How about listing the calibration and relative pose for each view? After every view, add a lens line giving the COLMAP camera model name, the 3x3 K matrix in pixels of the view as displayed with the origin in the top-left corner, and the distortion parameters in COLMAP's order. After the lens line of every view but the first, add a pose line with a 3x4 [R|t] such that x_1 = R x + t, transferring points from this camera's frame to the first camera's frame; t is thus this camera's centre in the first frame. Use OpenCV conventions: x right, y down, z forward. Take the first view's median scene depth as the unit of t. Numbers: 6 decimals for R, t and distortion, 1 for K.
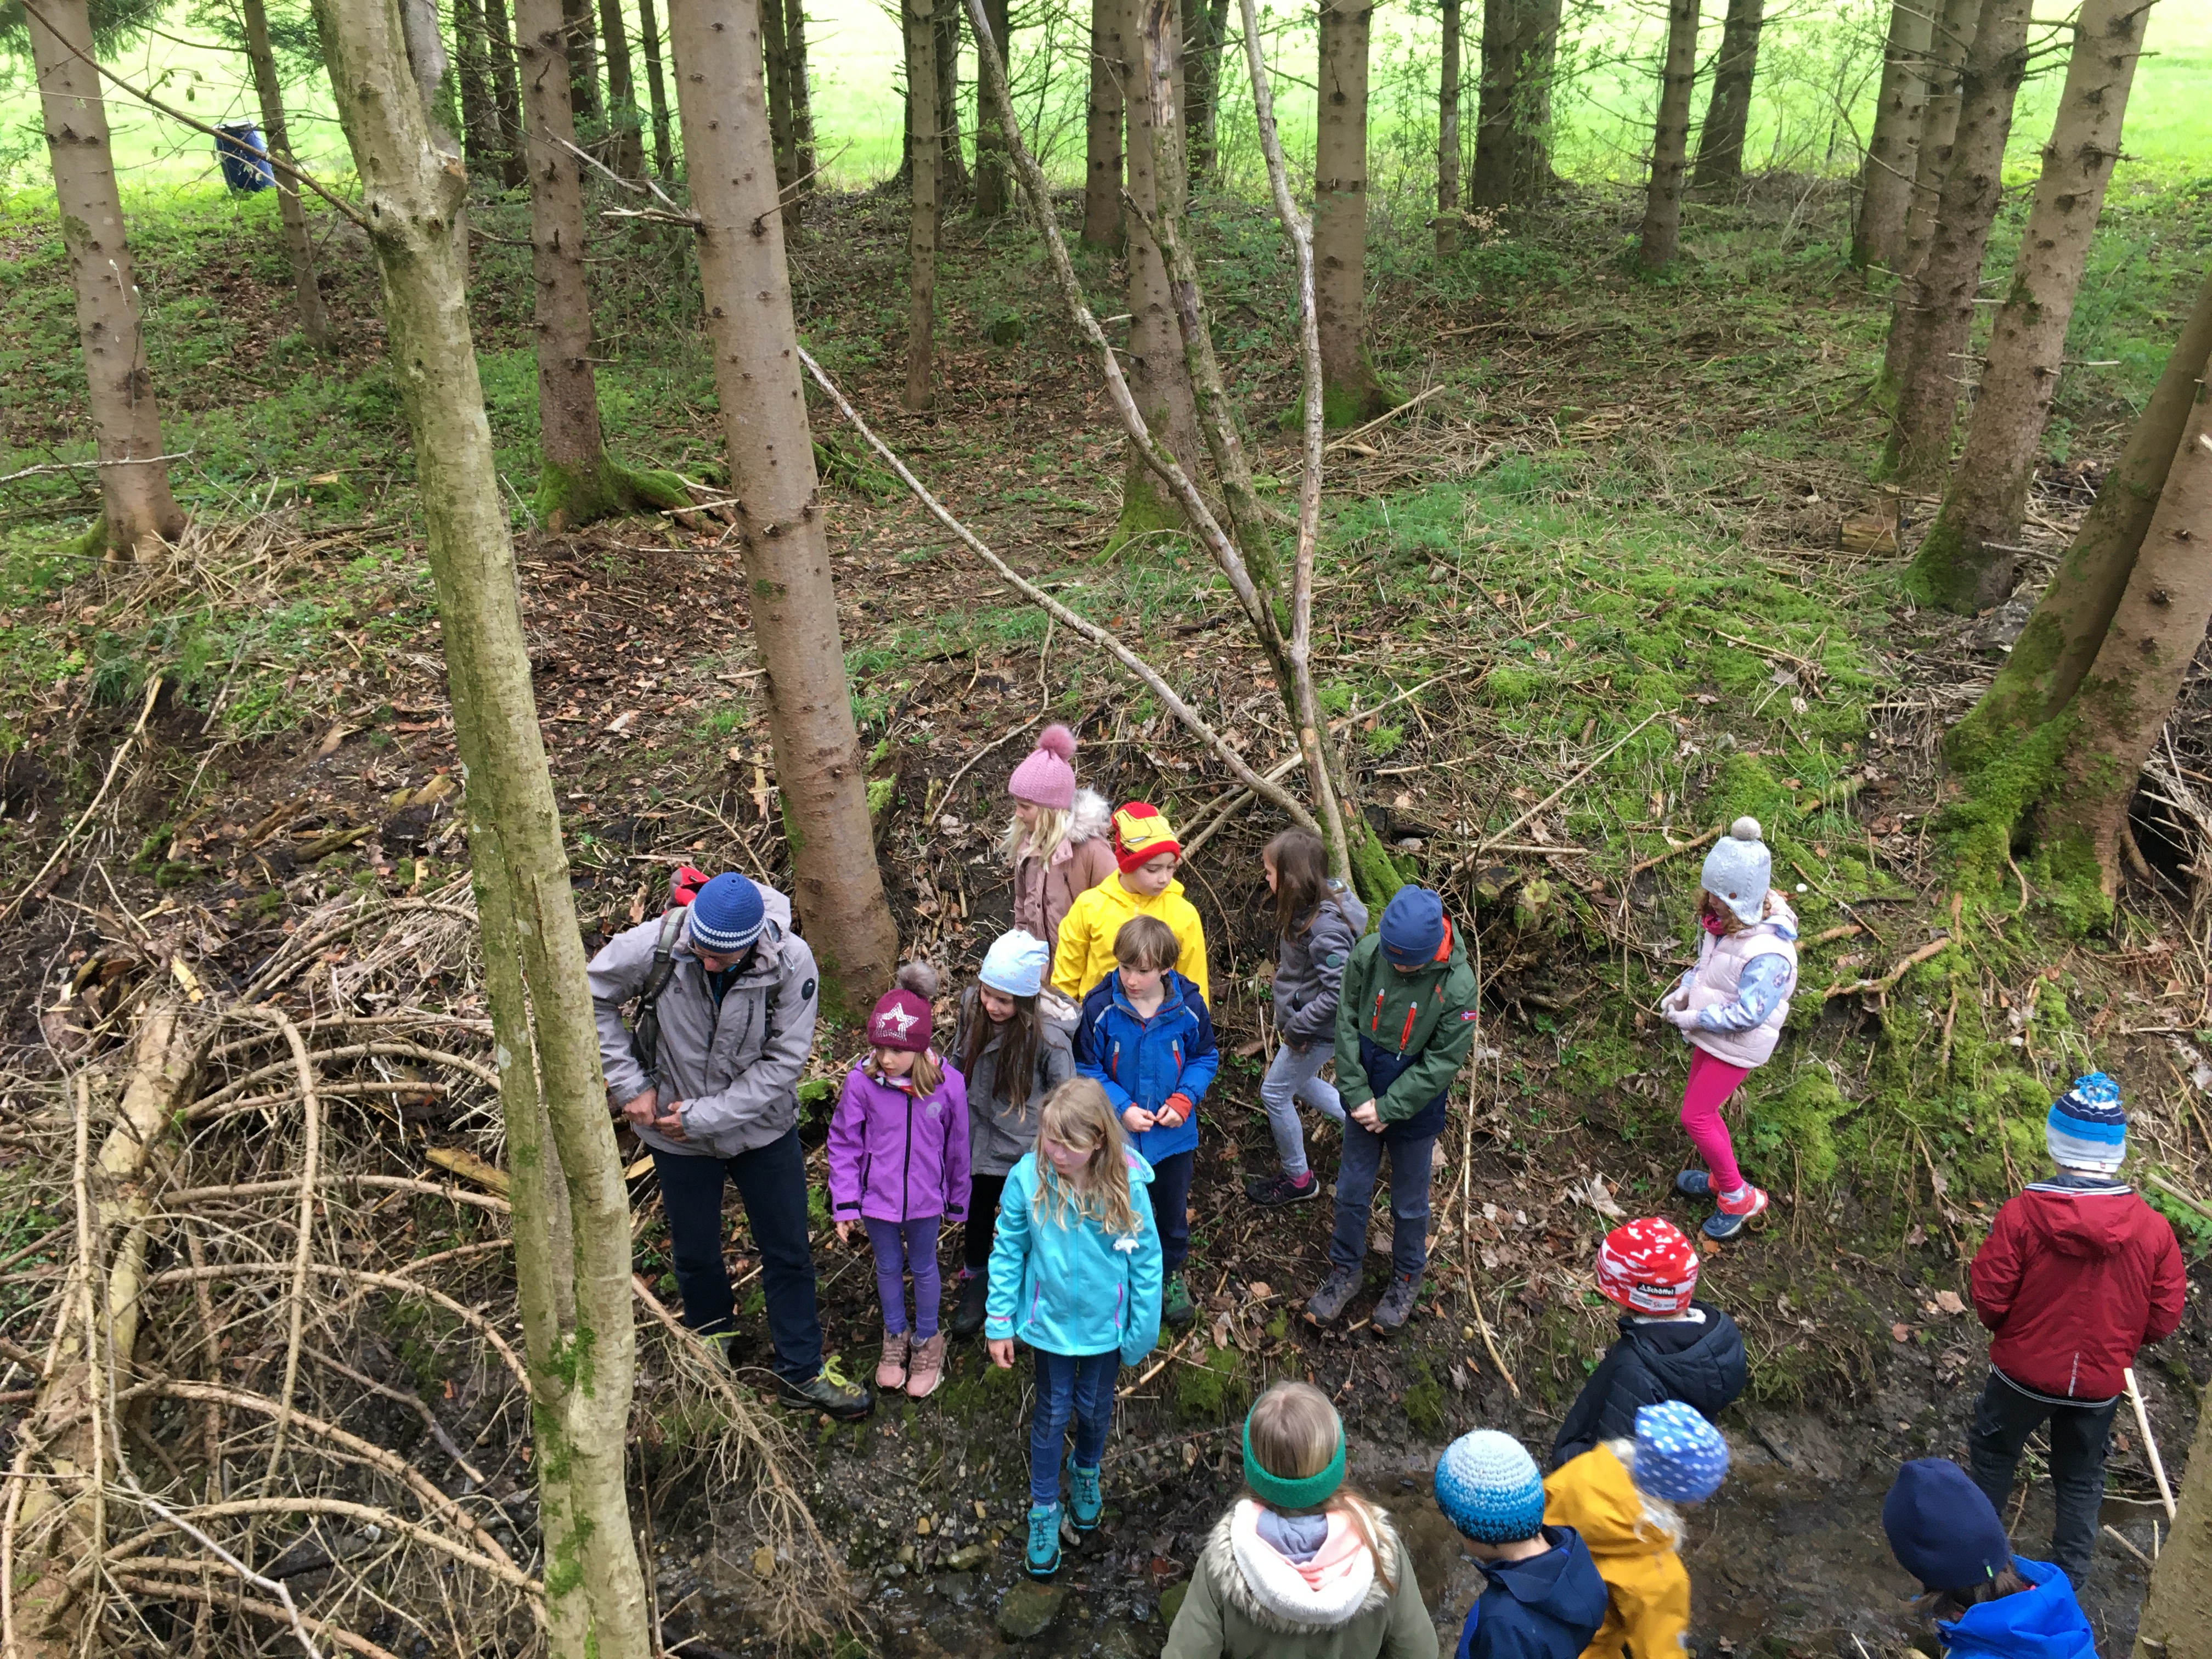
lens RADIAL K [[1897.9, 0, 1106.0], [0, 1897.9, 829.5], [0, 0, 1]] dist [0.091352, -0.137621]
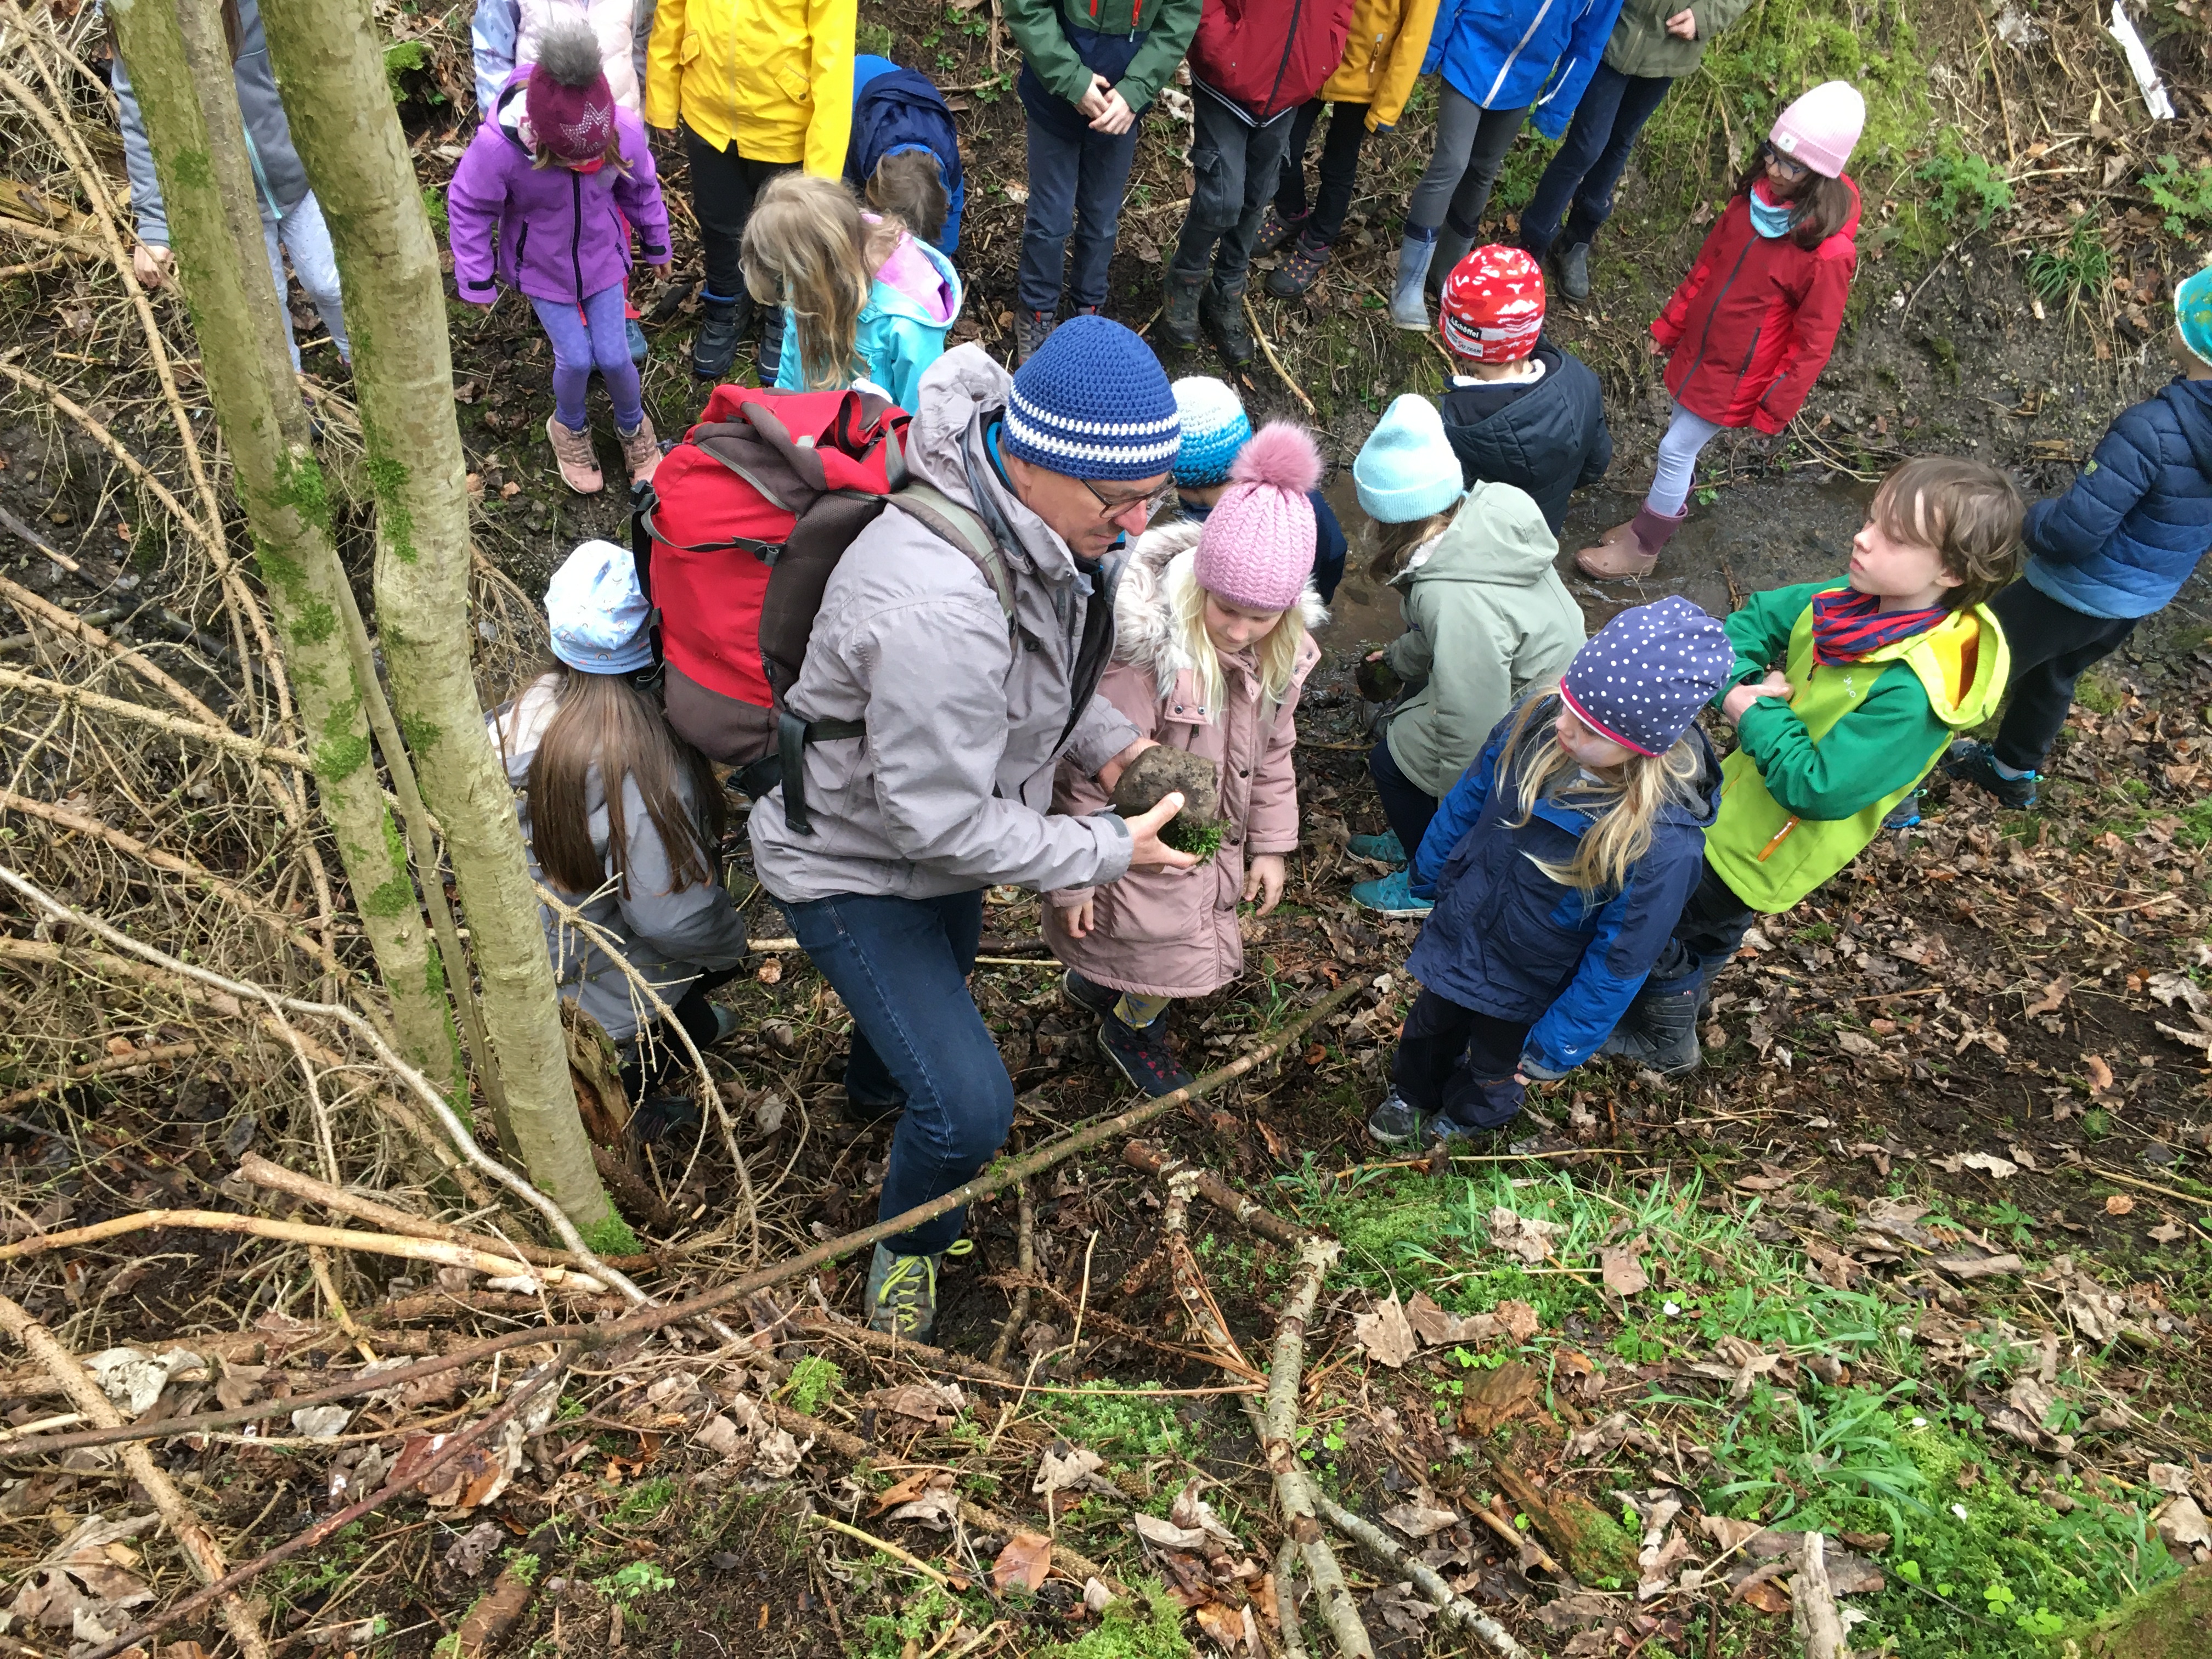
lens RADIAL K [[1897.9, 0, 1106.0], [0, 1897.9, 829.5], [0, 0, 1]] dist [0.091352, -0.137621]
pose [[0.973364, -0.092255, 0.209884, -0.075125], [-0.023860, 0.869732, 0.492947, 0.020852], [-0.228020, -0.484825, 0.844365, 0.146062]]
